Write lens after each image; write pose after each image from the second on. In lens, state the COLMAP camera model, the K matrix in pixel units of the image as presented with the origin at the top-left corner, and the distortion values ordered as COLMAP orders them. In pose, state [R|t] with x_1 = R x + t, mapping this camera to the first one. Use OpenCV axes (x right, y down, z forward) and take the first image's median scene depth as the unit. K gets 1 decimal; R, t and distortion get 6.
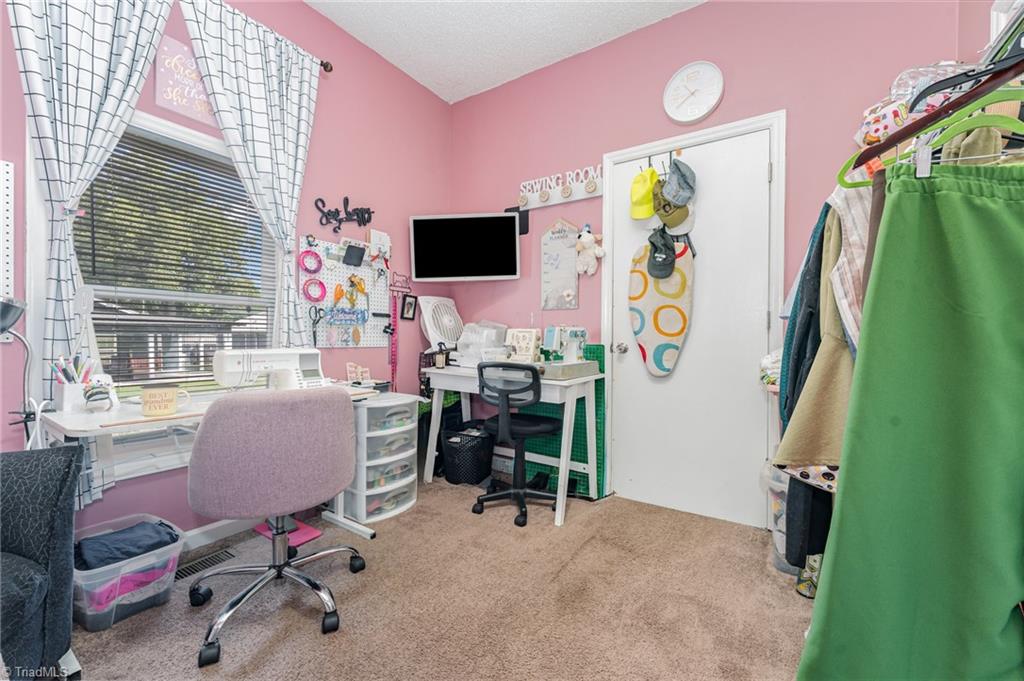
lens RADIAL K [[410.8, 0, 509.4], [0, 410.8, 339.5], [0, 0, 1]] dist [-0.000900, 0.000095]
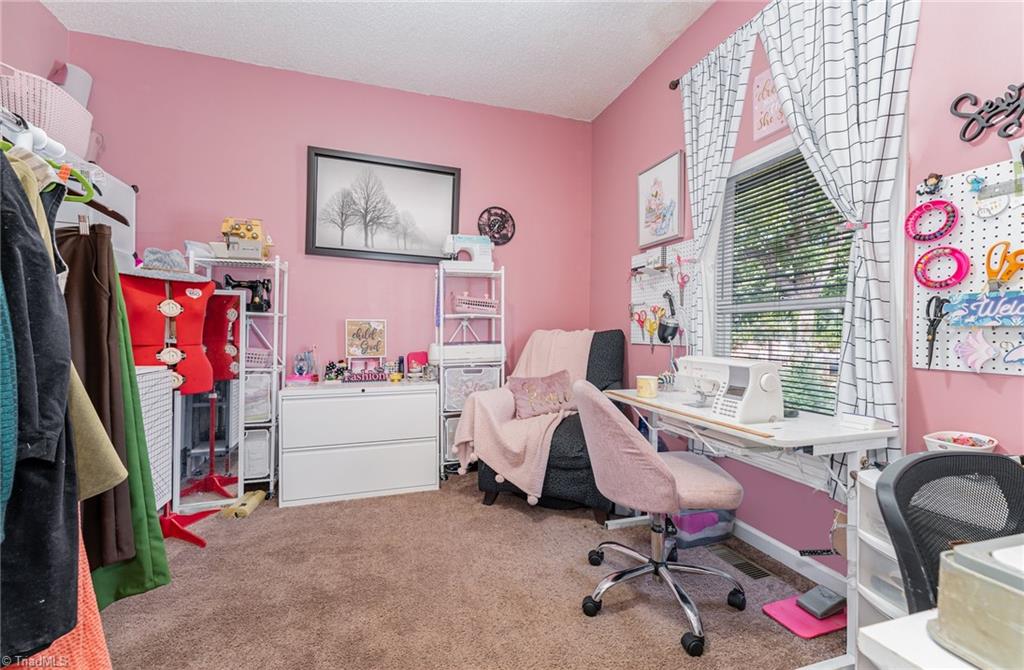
lens RADIAL K [[415.8, 0, 510.8], [0, 415.8, 333.4], [0, 0, 1]] dist [-0.000049, -0.000003]
pose [[-0.636258, -0.017310, -0.771282, 0.339245], [-0.026936, 0.999637, -0.000214, -0.014265], [0.771006, 0.020639, -0.636493, 0.908865]]
